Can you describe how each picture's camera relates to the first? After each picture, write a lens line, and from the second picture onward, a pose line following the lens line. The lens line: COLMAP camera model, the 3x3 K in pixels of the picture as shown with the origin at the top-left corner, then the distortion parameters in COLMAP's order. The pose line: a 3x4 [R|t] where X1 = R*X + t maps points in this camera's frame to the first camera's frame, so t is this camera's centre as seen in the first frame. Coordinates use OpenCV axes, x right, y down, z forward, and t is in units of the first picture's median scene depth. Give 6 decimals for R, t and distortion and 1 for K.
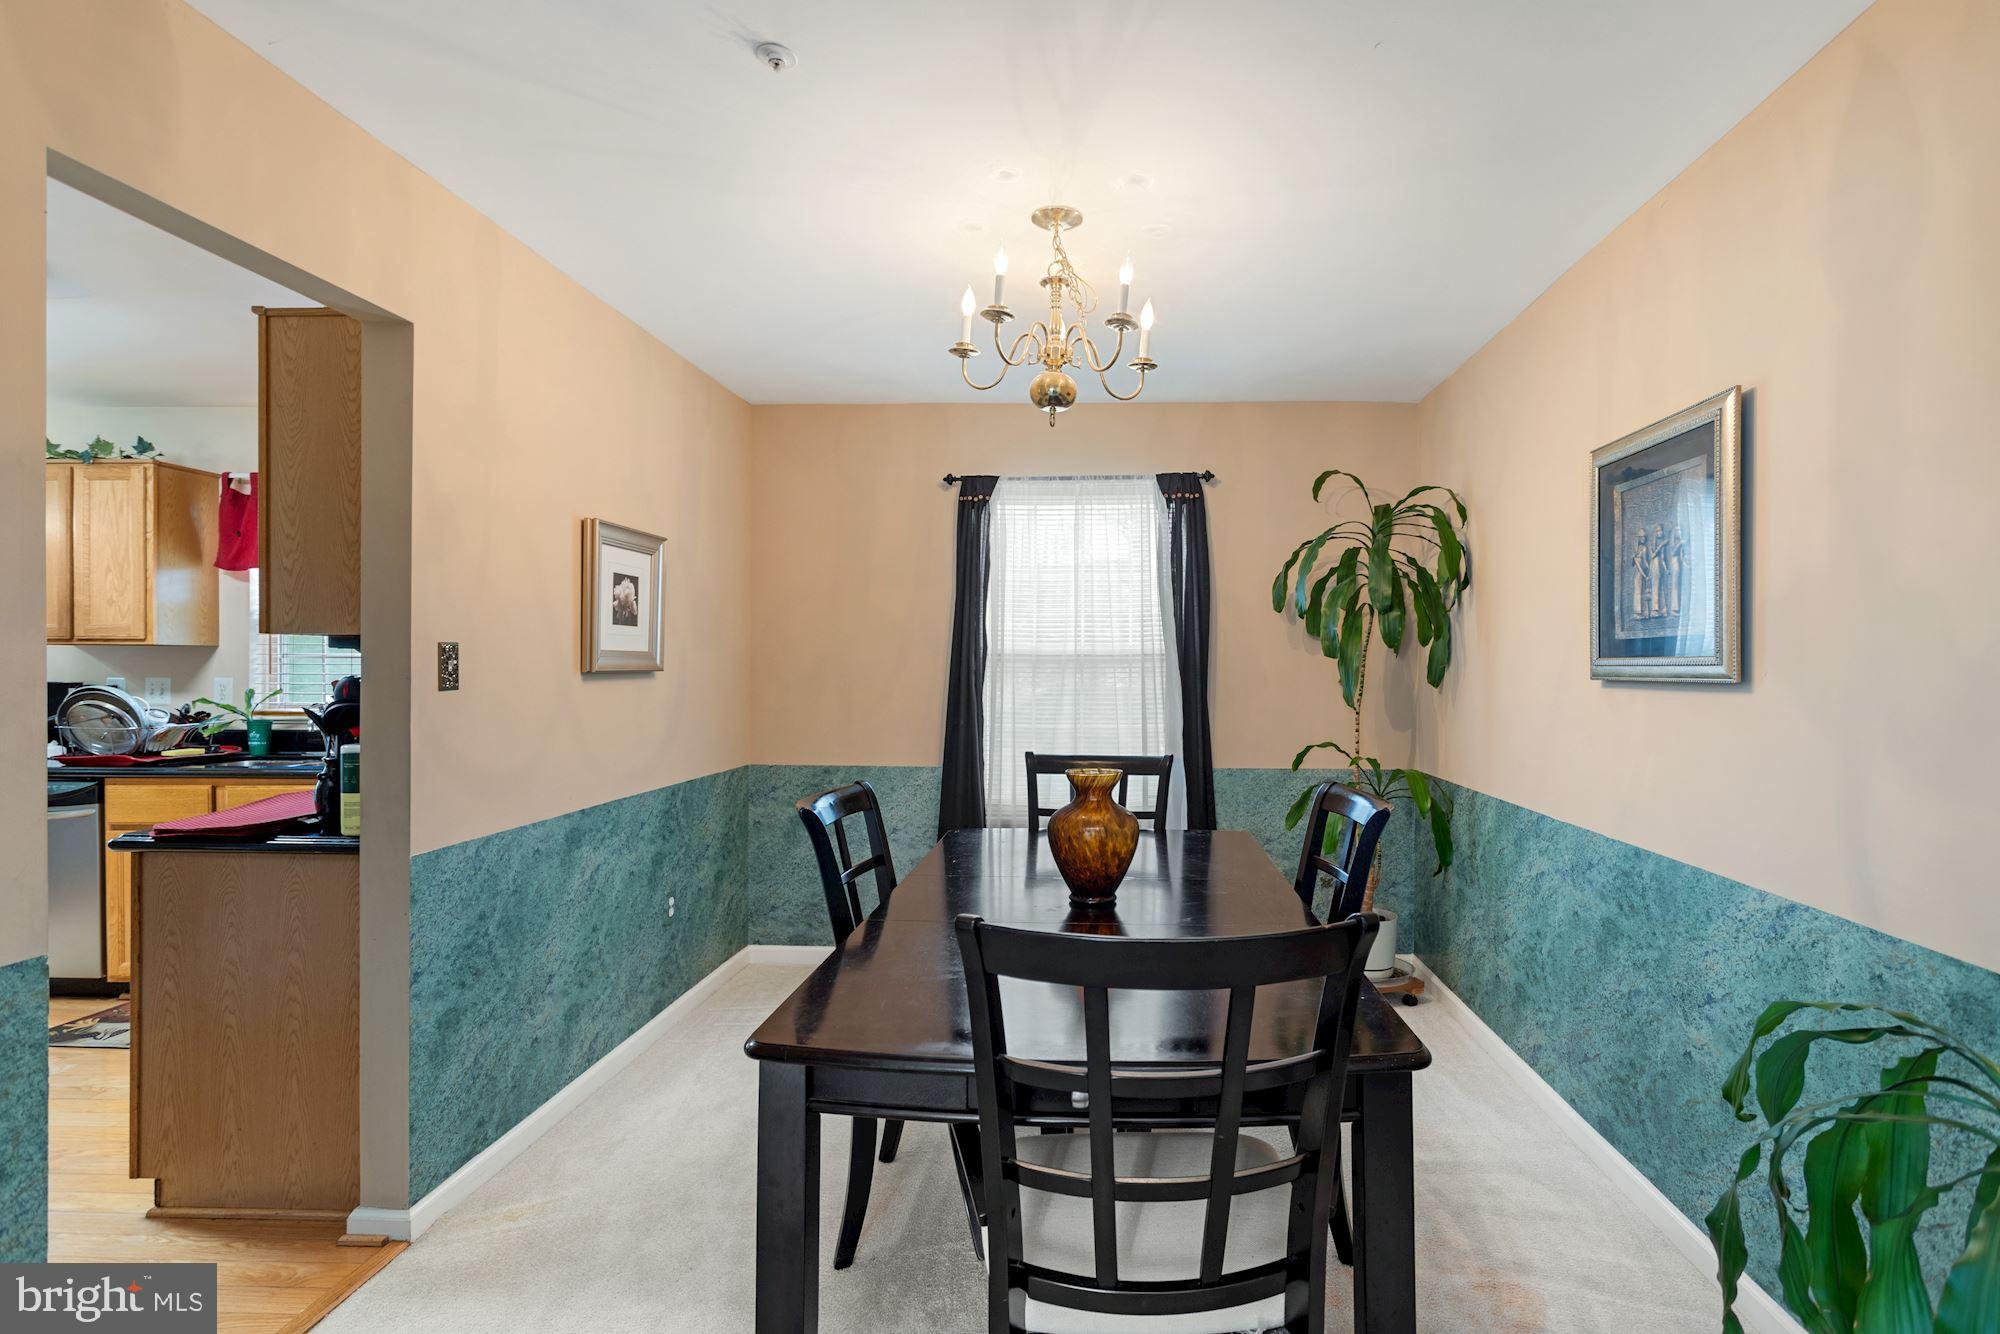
lens RADIAL K [[976.9, 0, 1009.0], [0, 976.9, 668.1], [0, 0, 1]] dist [0.001505, 0.002759]
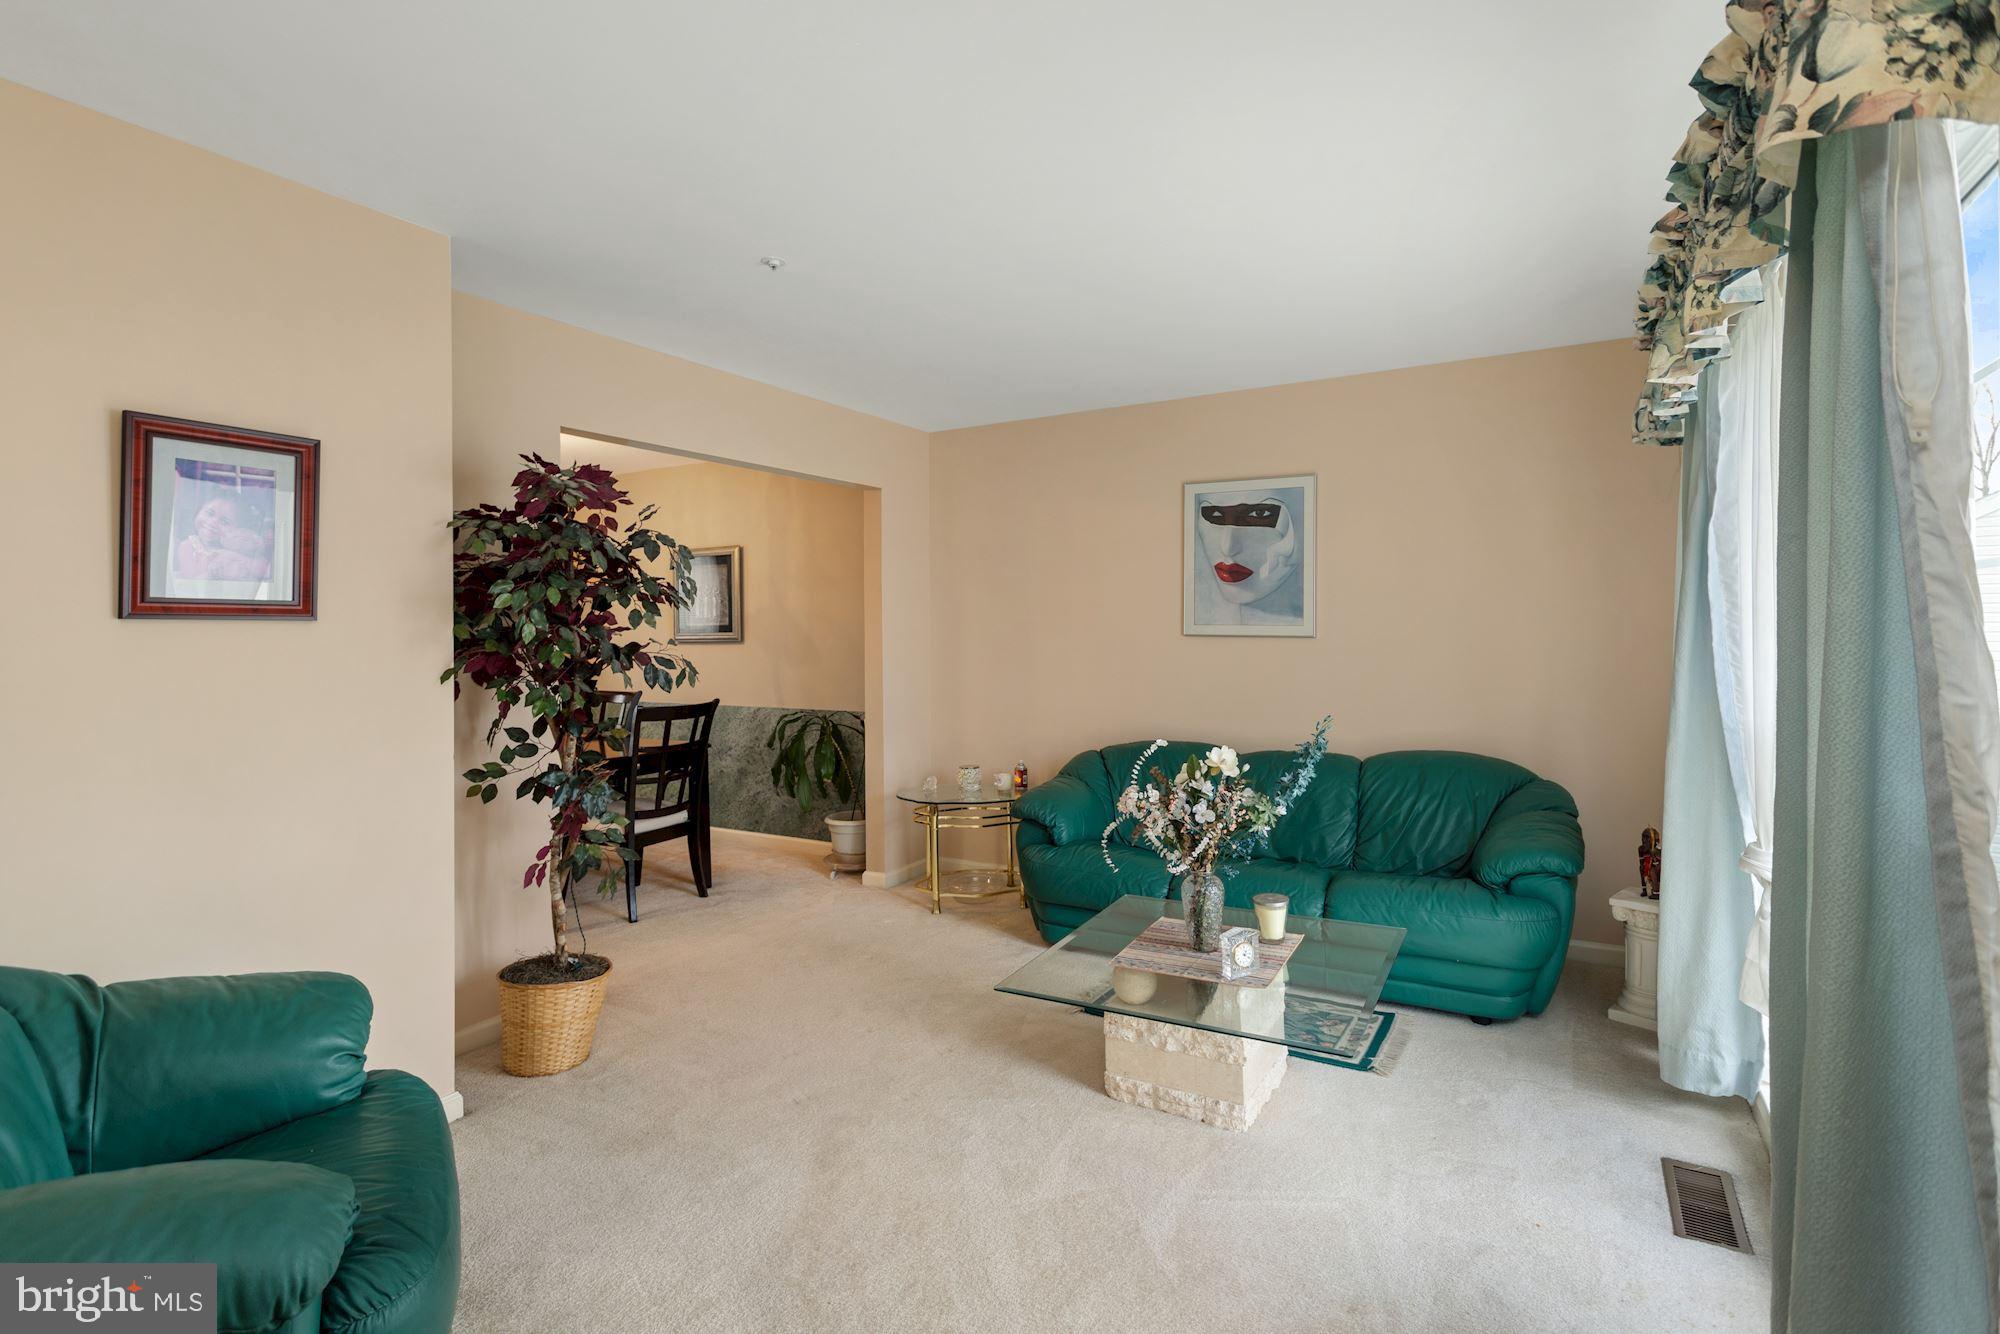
lens RADIAL K [[976.9, 0, 1000.9], [0, 976.9, 651.5], [0, 0, 1]] dist [0.001505, 0.002759]
pose [[0.445025, -0.017359, 0.895350, -1.736674], [0.007997, 0.999849, 0.015410, 0.006447], [-0.895482, 0.000302, 0.445097, -1.166121]]
